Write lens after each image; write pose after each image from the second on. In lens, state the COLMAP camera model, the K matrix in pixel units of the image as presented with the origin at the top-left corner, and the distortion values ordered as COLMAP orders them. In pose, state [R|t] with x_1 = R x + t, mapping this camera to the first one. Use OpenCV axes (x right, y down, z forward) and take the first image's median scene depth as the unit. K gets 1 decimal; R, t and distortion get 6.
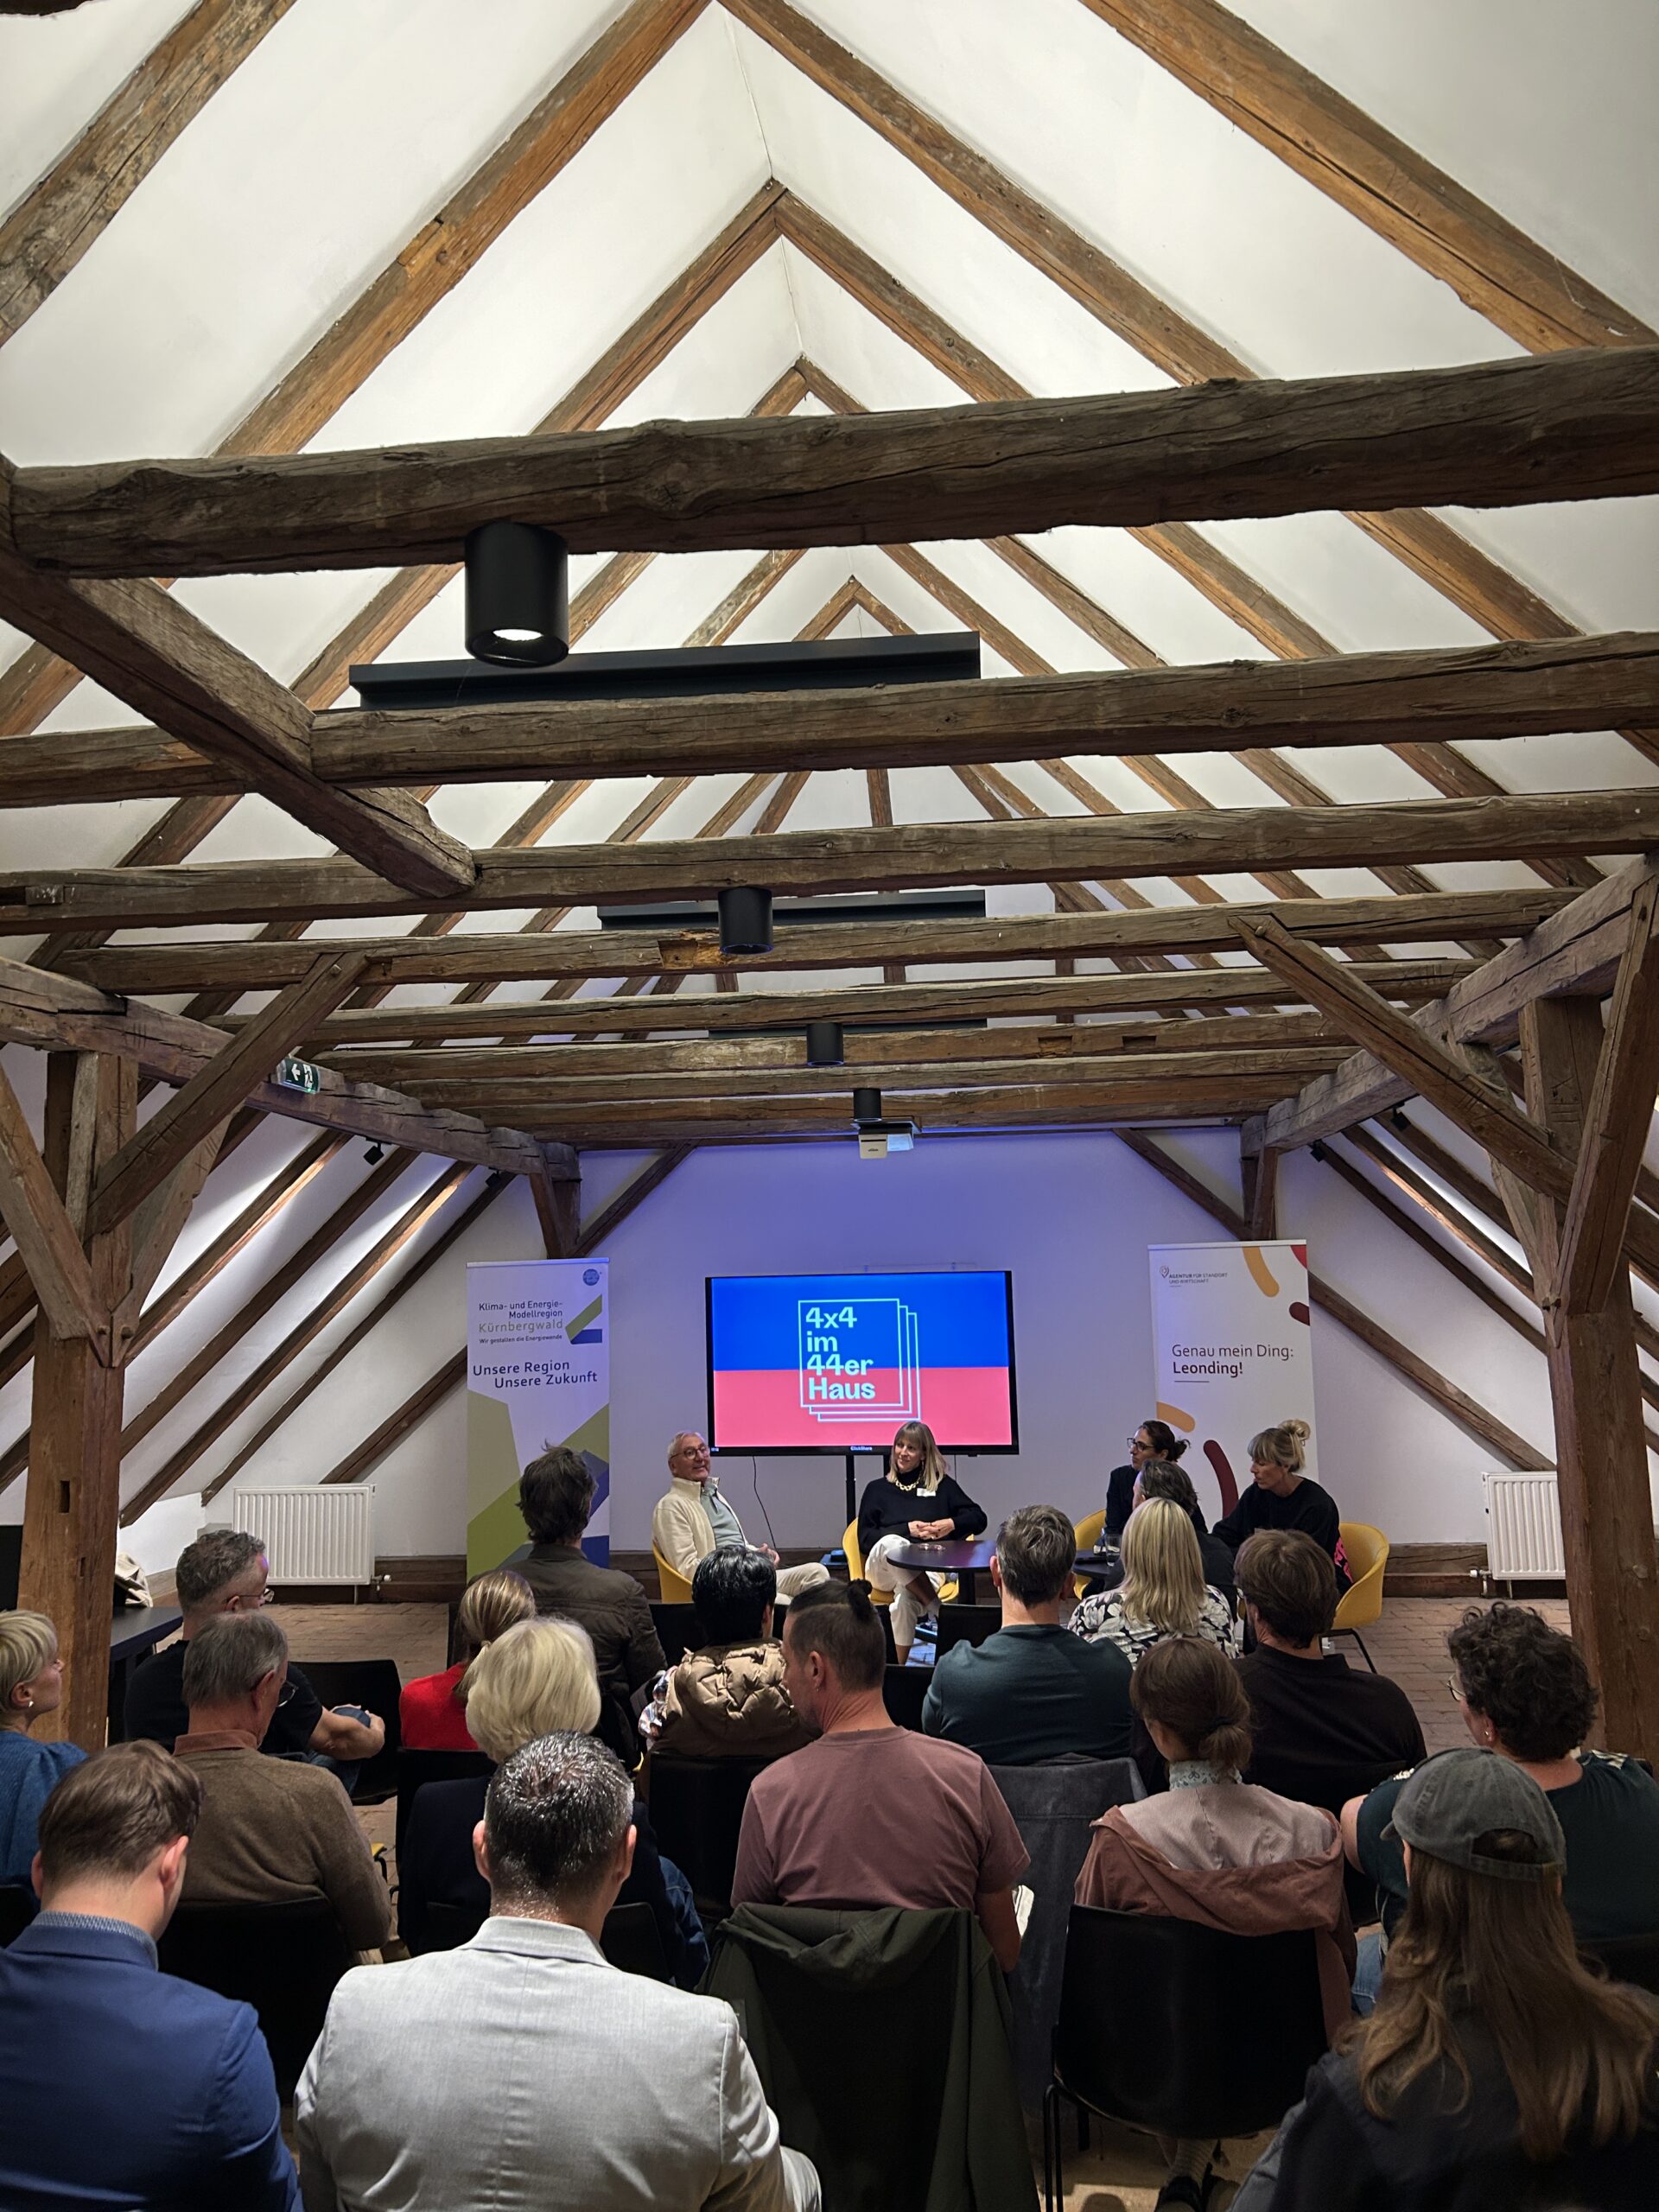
lens RADIAL K [[1683.3, 0, 796.7], [0, 1683.3, 1077.4], [0, 0, 1]] dist [0.042541, -0.051364]
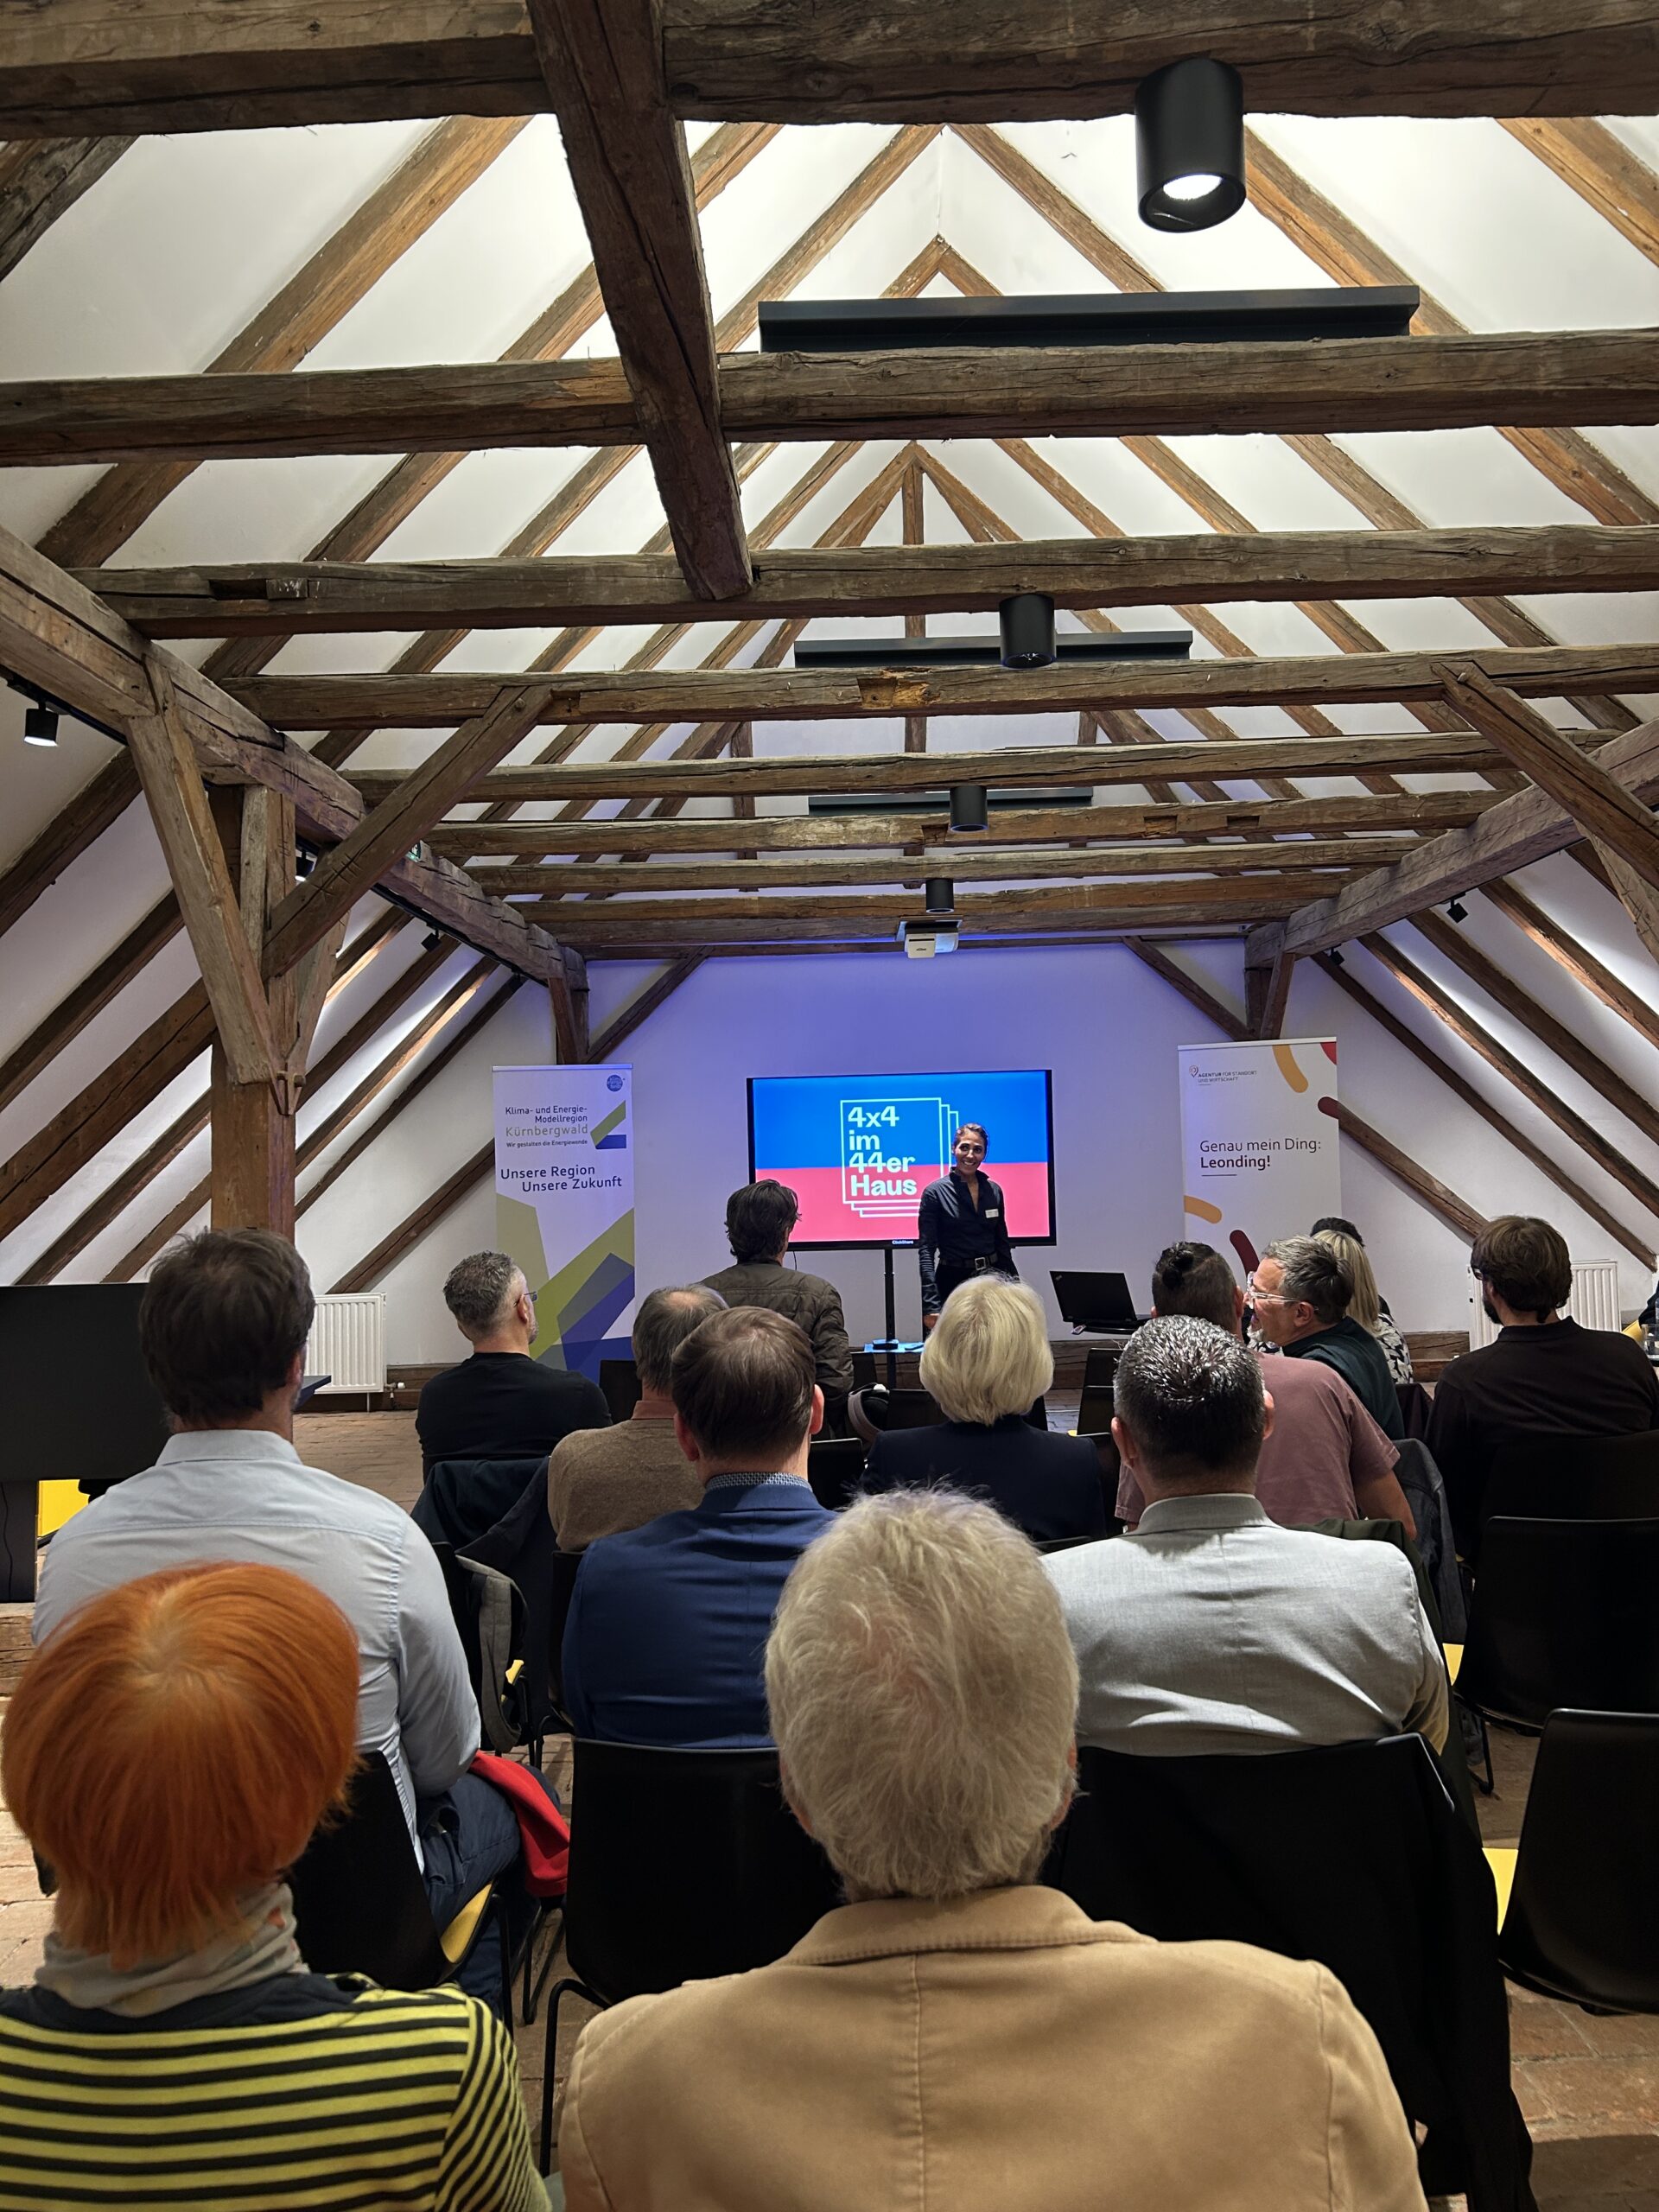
lens RADIAL K [[1683.3, 0, 833.9], [0, 1683.3, 1091.8], [0, 0, 1]] dist [0.042541, -0.051364]
pose [[0.994520, -0.000702, 0.104541, -0.109715], [-0.008635, 0.996009, 0.088830, 0.039068], [-0.104186, -0.089246, 0.990546, 0.003858]]
